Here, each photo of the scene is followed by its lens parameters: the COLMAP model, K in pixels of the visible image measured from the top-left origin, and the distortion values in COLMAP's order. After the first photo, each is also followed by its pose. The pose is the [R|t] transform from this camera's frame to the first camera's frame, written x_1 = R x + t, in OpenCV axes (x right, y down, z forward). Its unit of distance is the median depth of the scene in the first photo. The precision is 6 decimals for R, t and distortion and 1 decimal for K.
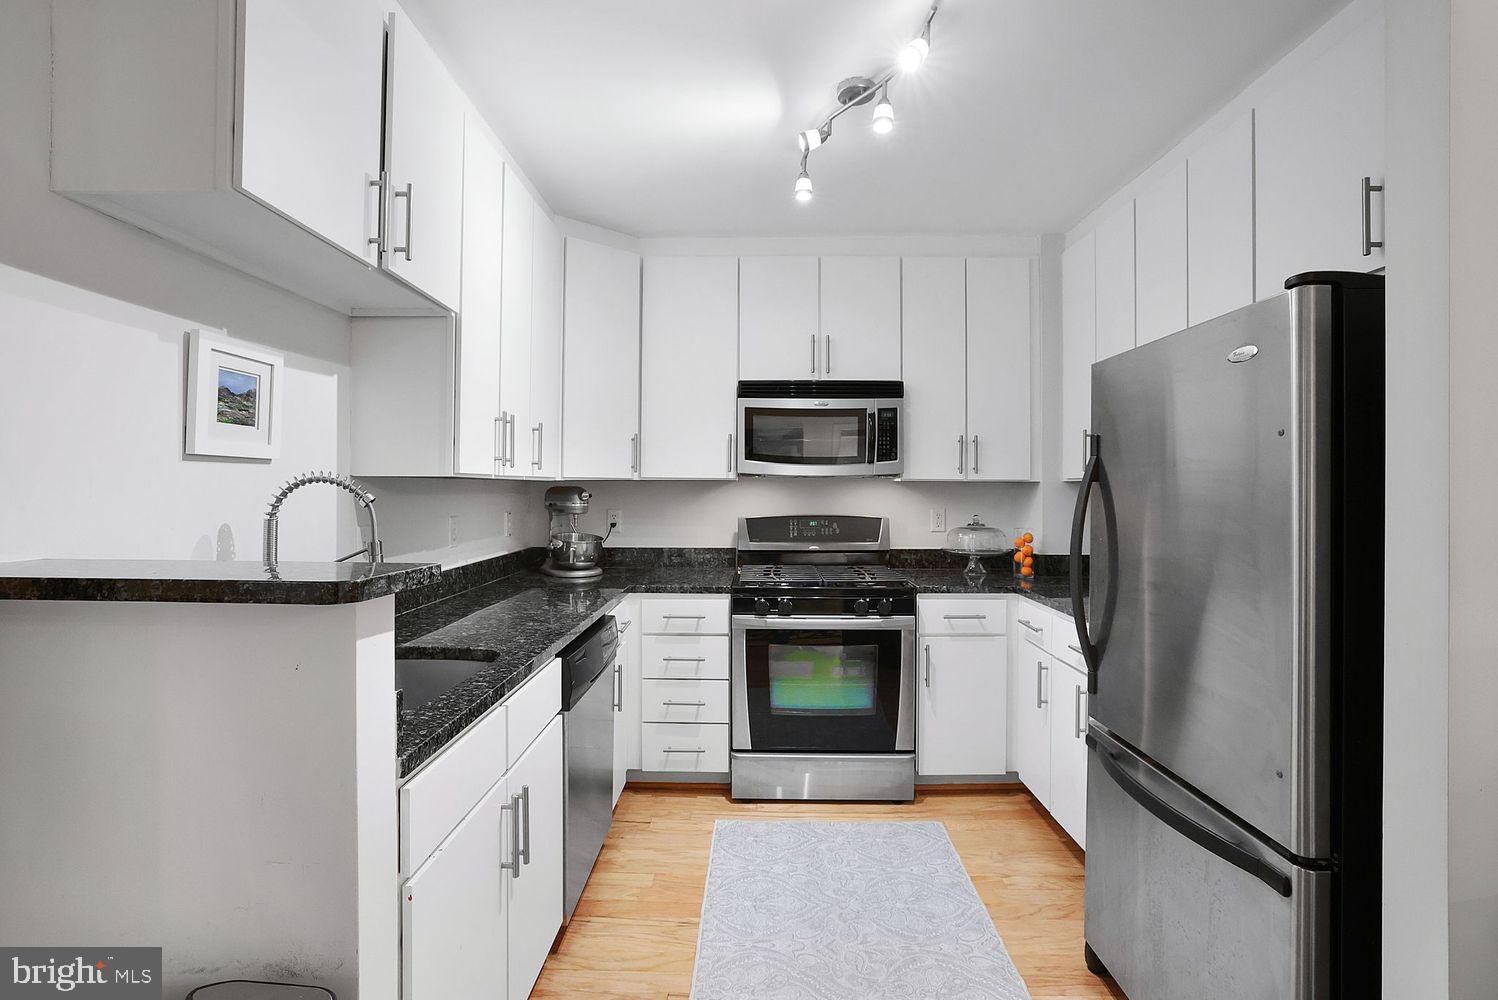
lens RADIAL K [[682.2, 0, 747.3], [0, 682.2, 488.6], [0, 0, 1]] dist [-0.036230, 0.000305]
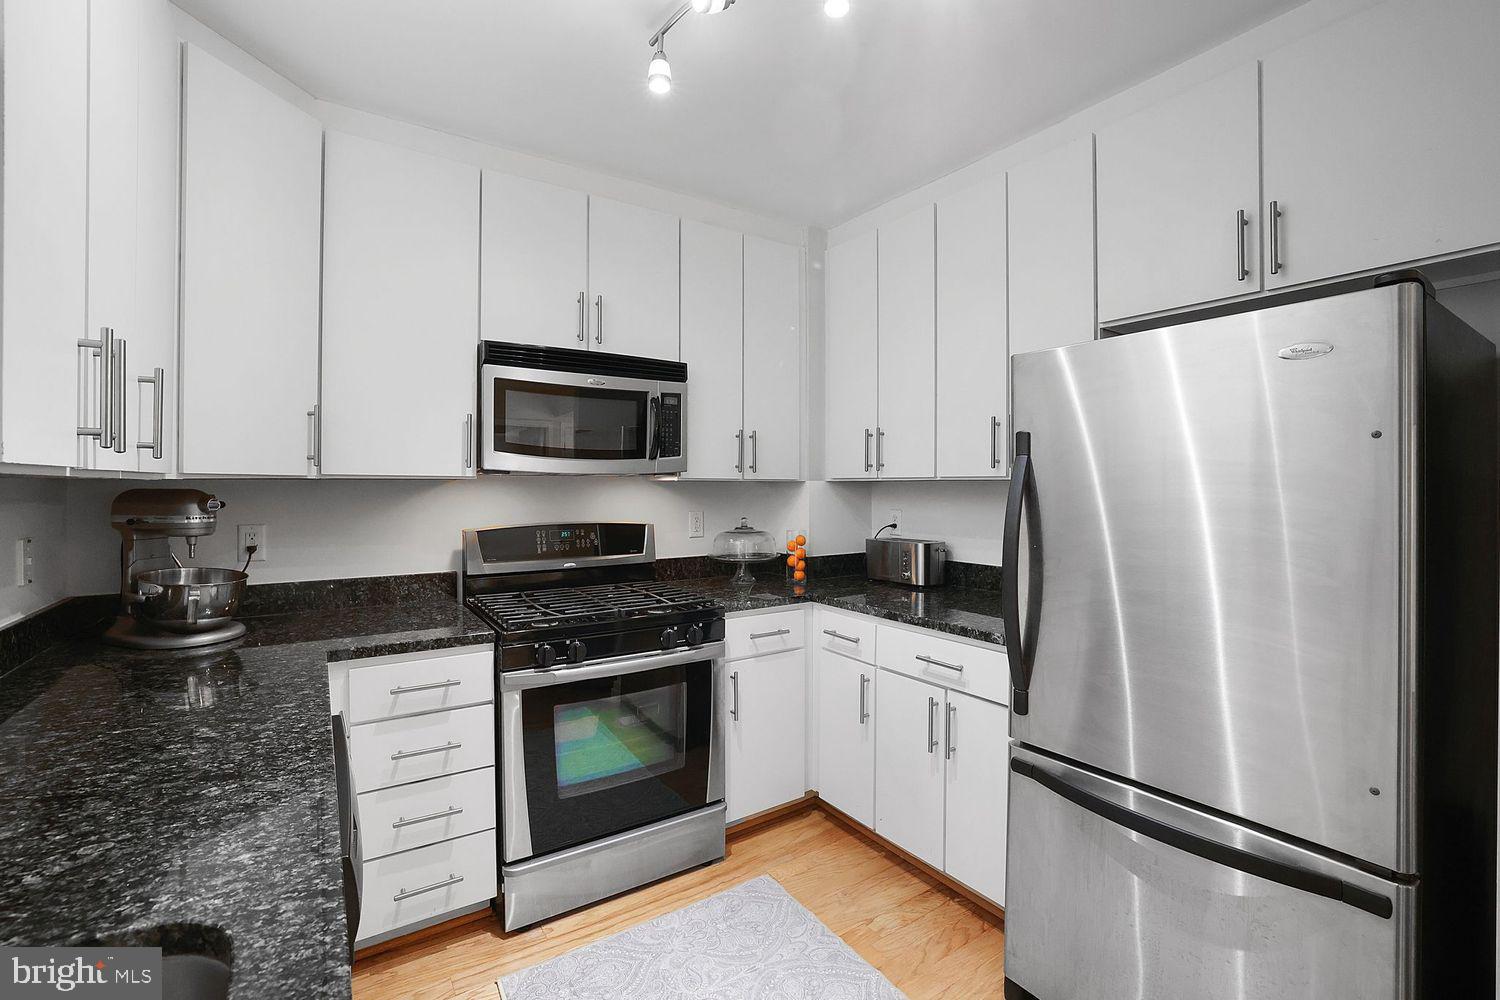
lens RADIAL K [[656.3, 0, 743.1], [0, 656.3, 491.5], [0, 0, 1]] dist [-0.051616, 0.019359]
pose [[0.822380, -0.006974, 0.568895, -0.192326], [0.001782, 0.999952, 0.009681, -0.005901], [-0.568935, -0.006948, 0.822353, 0.312501]]
